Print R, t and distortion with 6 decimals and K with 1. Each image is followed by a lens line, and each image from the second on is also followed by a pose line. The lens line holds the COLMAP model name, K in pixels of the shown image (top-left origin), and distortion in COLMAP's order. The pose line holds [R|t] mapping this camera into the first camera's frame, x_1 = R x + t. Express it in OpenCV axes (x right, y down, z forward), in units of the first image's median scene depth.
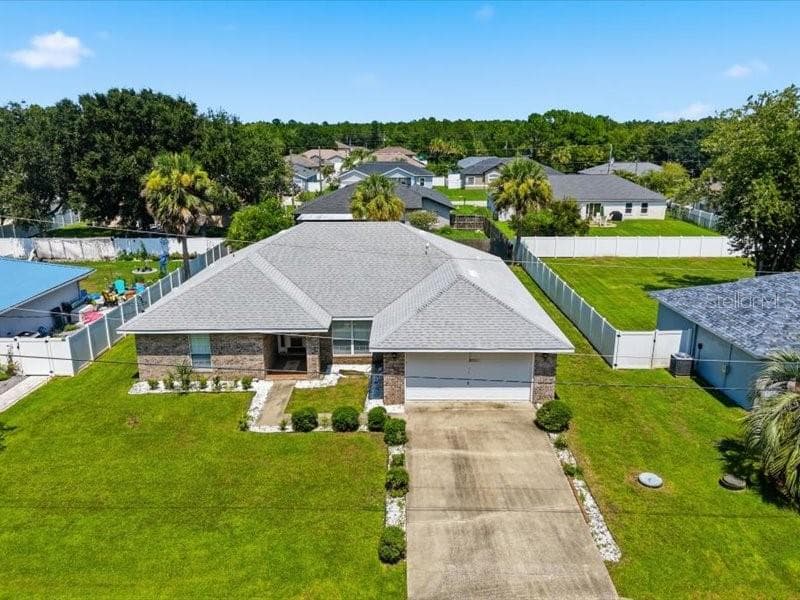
lens RADIAL K [[601.3, 0, 403.2], [0, 601.3, 281.8], [0, 0, 1]] dist [0.071168, -0.120834]
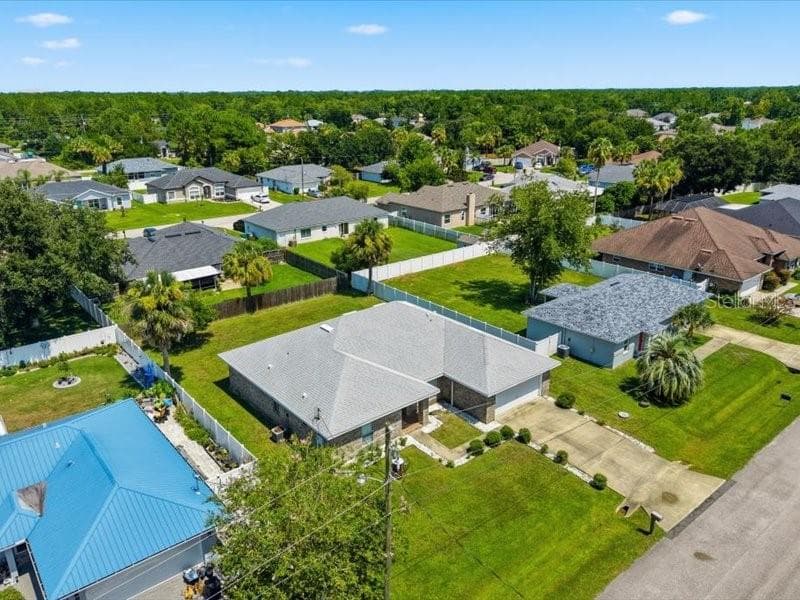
lens RADIAL K [[595.1, 0, 400.0], [0, 595.1, 300.0], [0, 0, 1]] dist [0.029243, -0.003119]
pose [[0.767686, -0.210187, 0.605375, -1.126563], [0.150680, 0.977400, 0.148274, -0.409322], [-0.622859, -0.022610, 0.782007, -0.142015]]
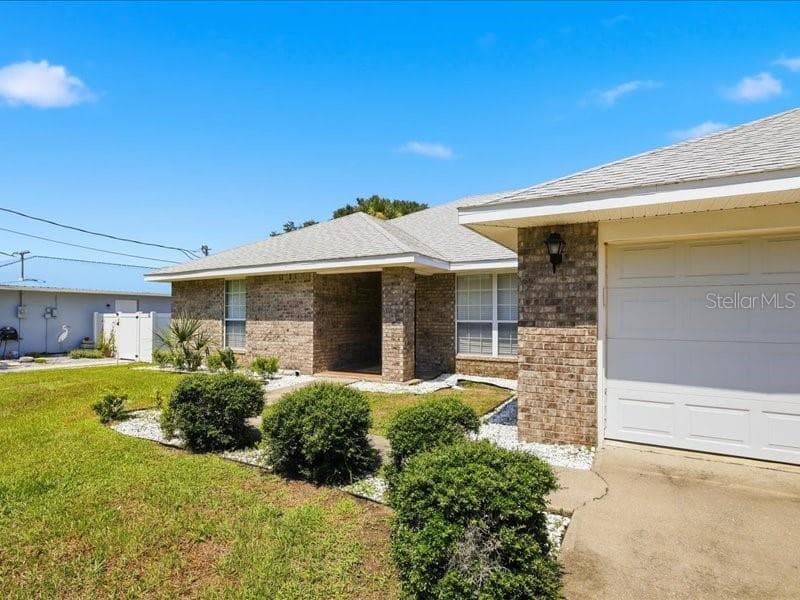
lens RADIAL K [[425.3, 0, 400.6], [0, 425.3, 314.7], [0, 0, 1]] dist [0.000271, 0.000188]
pose [[0.866536, 0.008473, -0.499042, 0.020083], [-0.129404, 0.969481, -0.208236, 0.191937], [0.482048, 0.245022, 0.841186, 0.769417]]
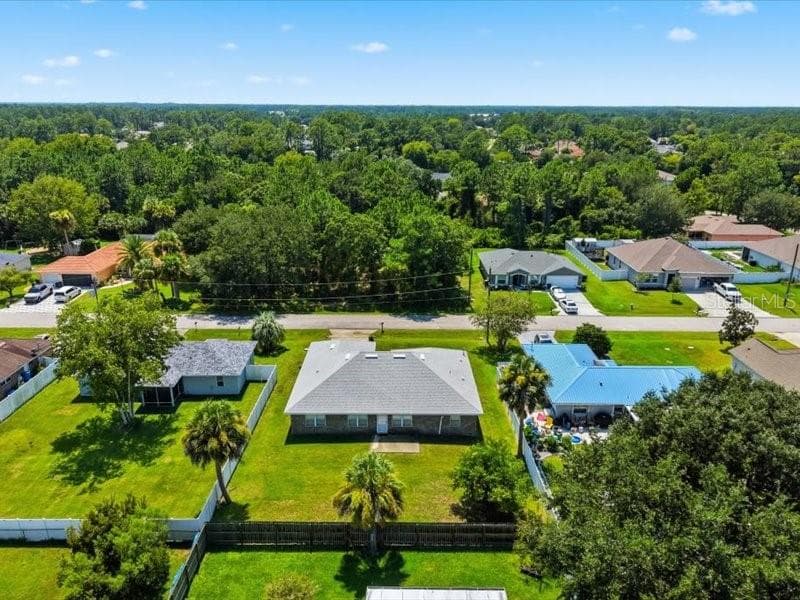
lens RADIAL K [[595.1, 0, 400.0], [0, 595.1, 300.0], [0, 0, 1]] dist [0.029243, -0.003119]
pose [[-0.999943, 0.003965, -0.009872, -0.132510], [-0.001684, 0.857249, 0.514900, -1.548069], [0.010504, 0.514888, -0.857193, 3.296161]]
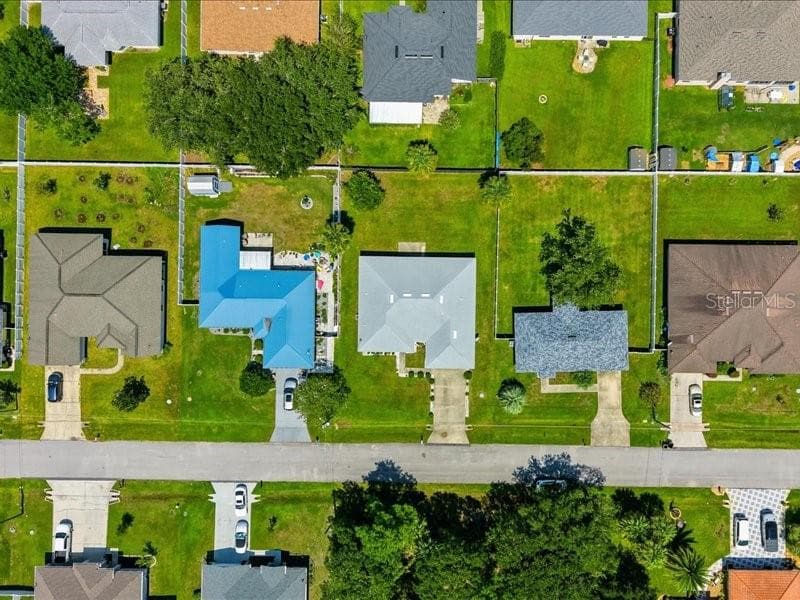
lens RADIAL K [[595.1, 0, 400.0], [0, 595.1, 300.0], [0, 0, 1]] dist [0.029243, -0.003119]
pose [[0.999712, 0.013968, 0.019494, -0.299994], [-0.022402, 0.253827, 0.966990, -3.644500], [0.008559, -0.967149, 0.254067, 0.393633]]
